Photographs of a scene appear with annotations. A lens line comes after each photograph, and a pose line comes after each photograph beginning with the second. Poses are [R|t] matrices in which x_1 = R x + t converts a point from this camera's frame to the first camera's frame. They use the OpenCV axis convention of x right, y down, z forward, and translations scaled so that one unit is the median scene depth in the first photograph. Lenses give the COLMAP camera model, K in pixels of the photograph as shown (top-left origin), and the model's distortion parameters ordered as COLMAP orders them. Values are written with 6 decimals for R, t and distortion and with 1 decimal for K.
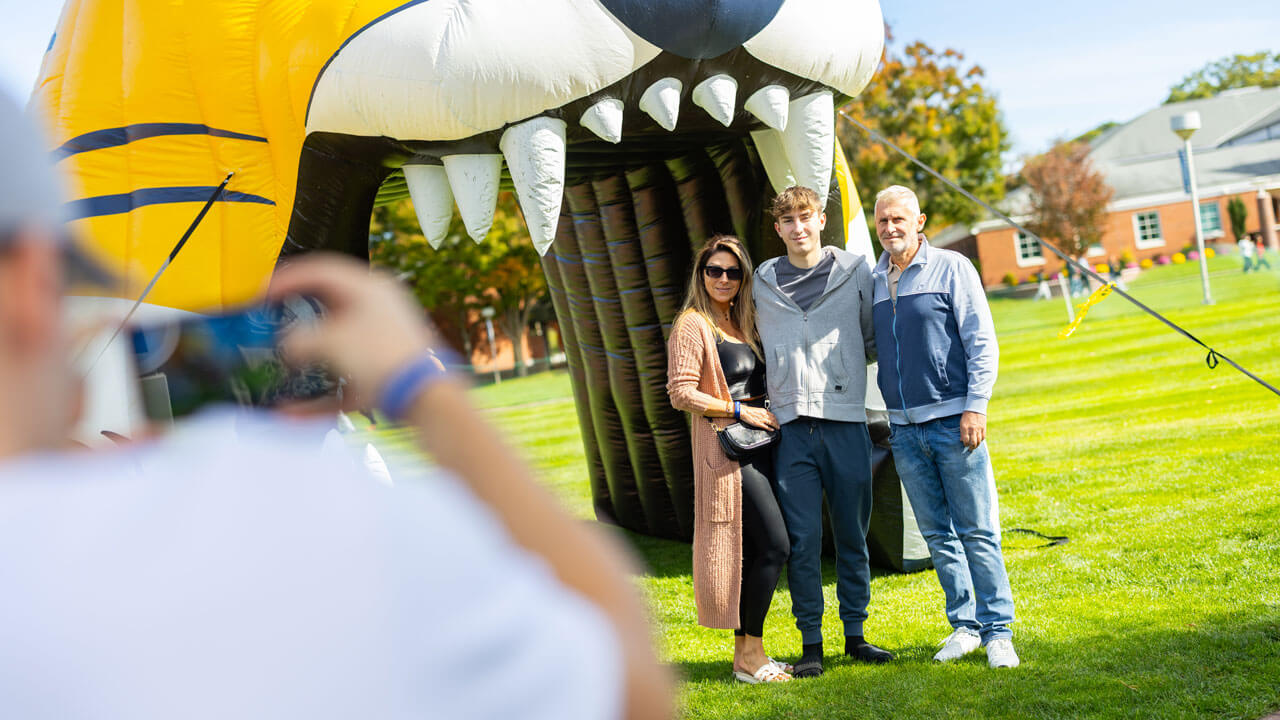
lens RADIAL K [[1852.1, 0, 635.6], [0, 1852.1, 364.1], [0, 0, 1]] dist [0.032558, 0.111440]
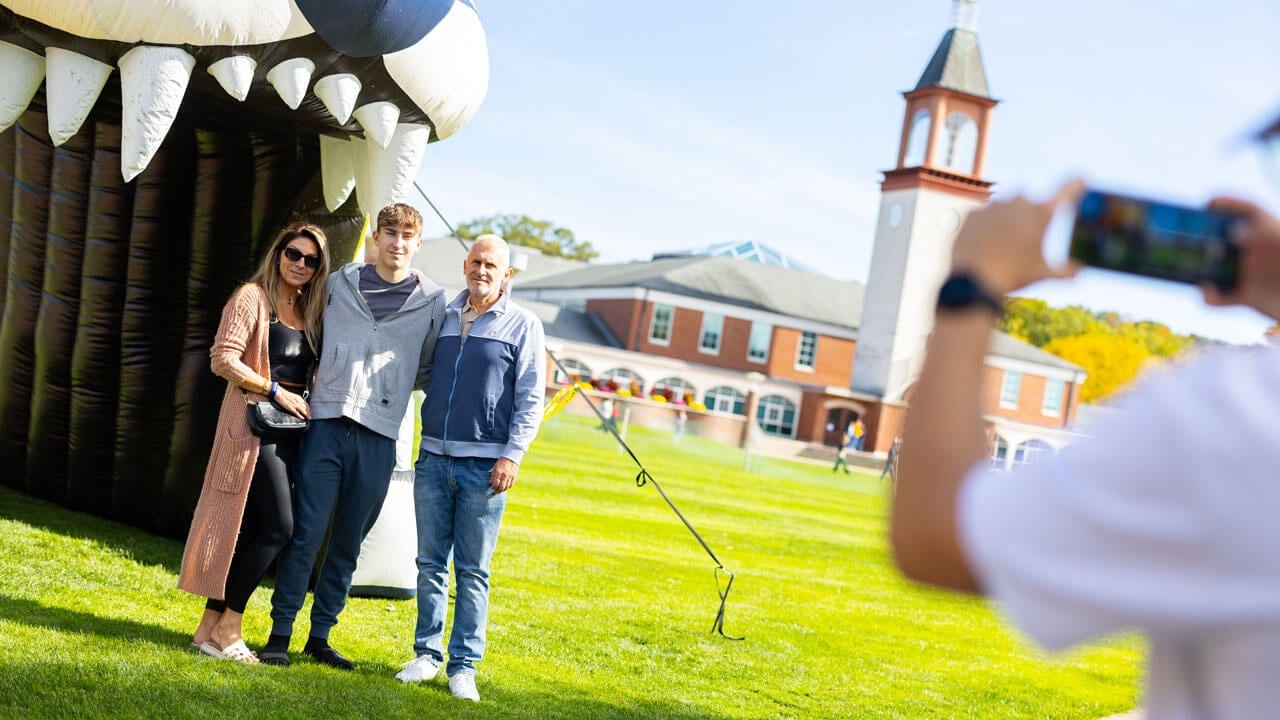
lens RADIAL K [[1852.1, 0, 635.6], [0, 1852.1, 364.1], [0, 0, 1]] dist [0.032558, 0.111440]
pose [[0.869054, 0.306799, 0.388097, -0.176350], [-0.291226, 0.951415, -0.099980, 0.055296], [-0.399915, -0.026136, 0.916179, -0.002567]]
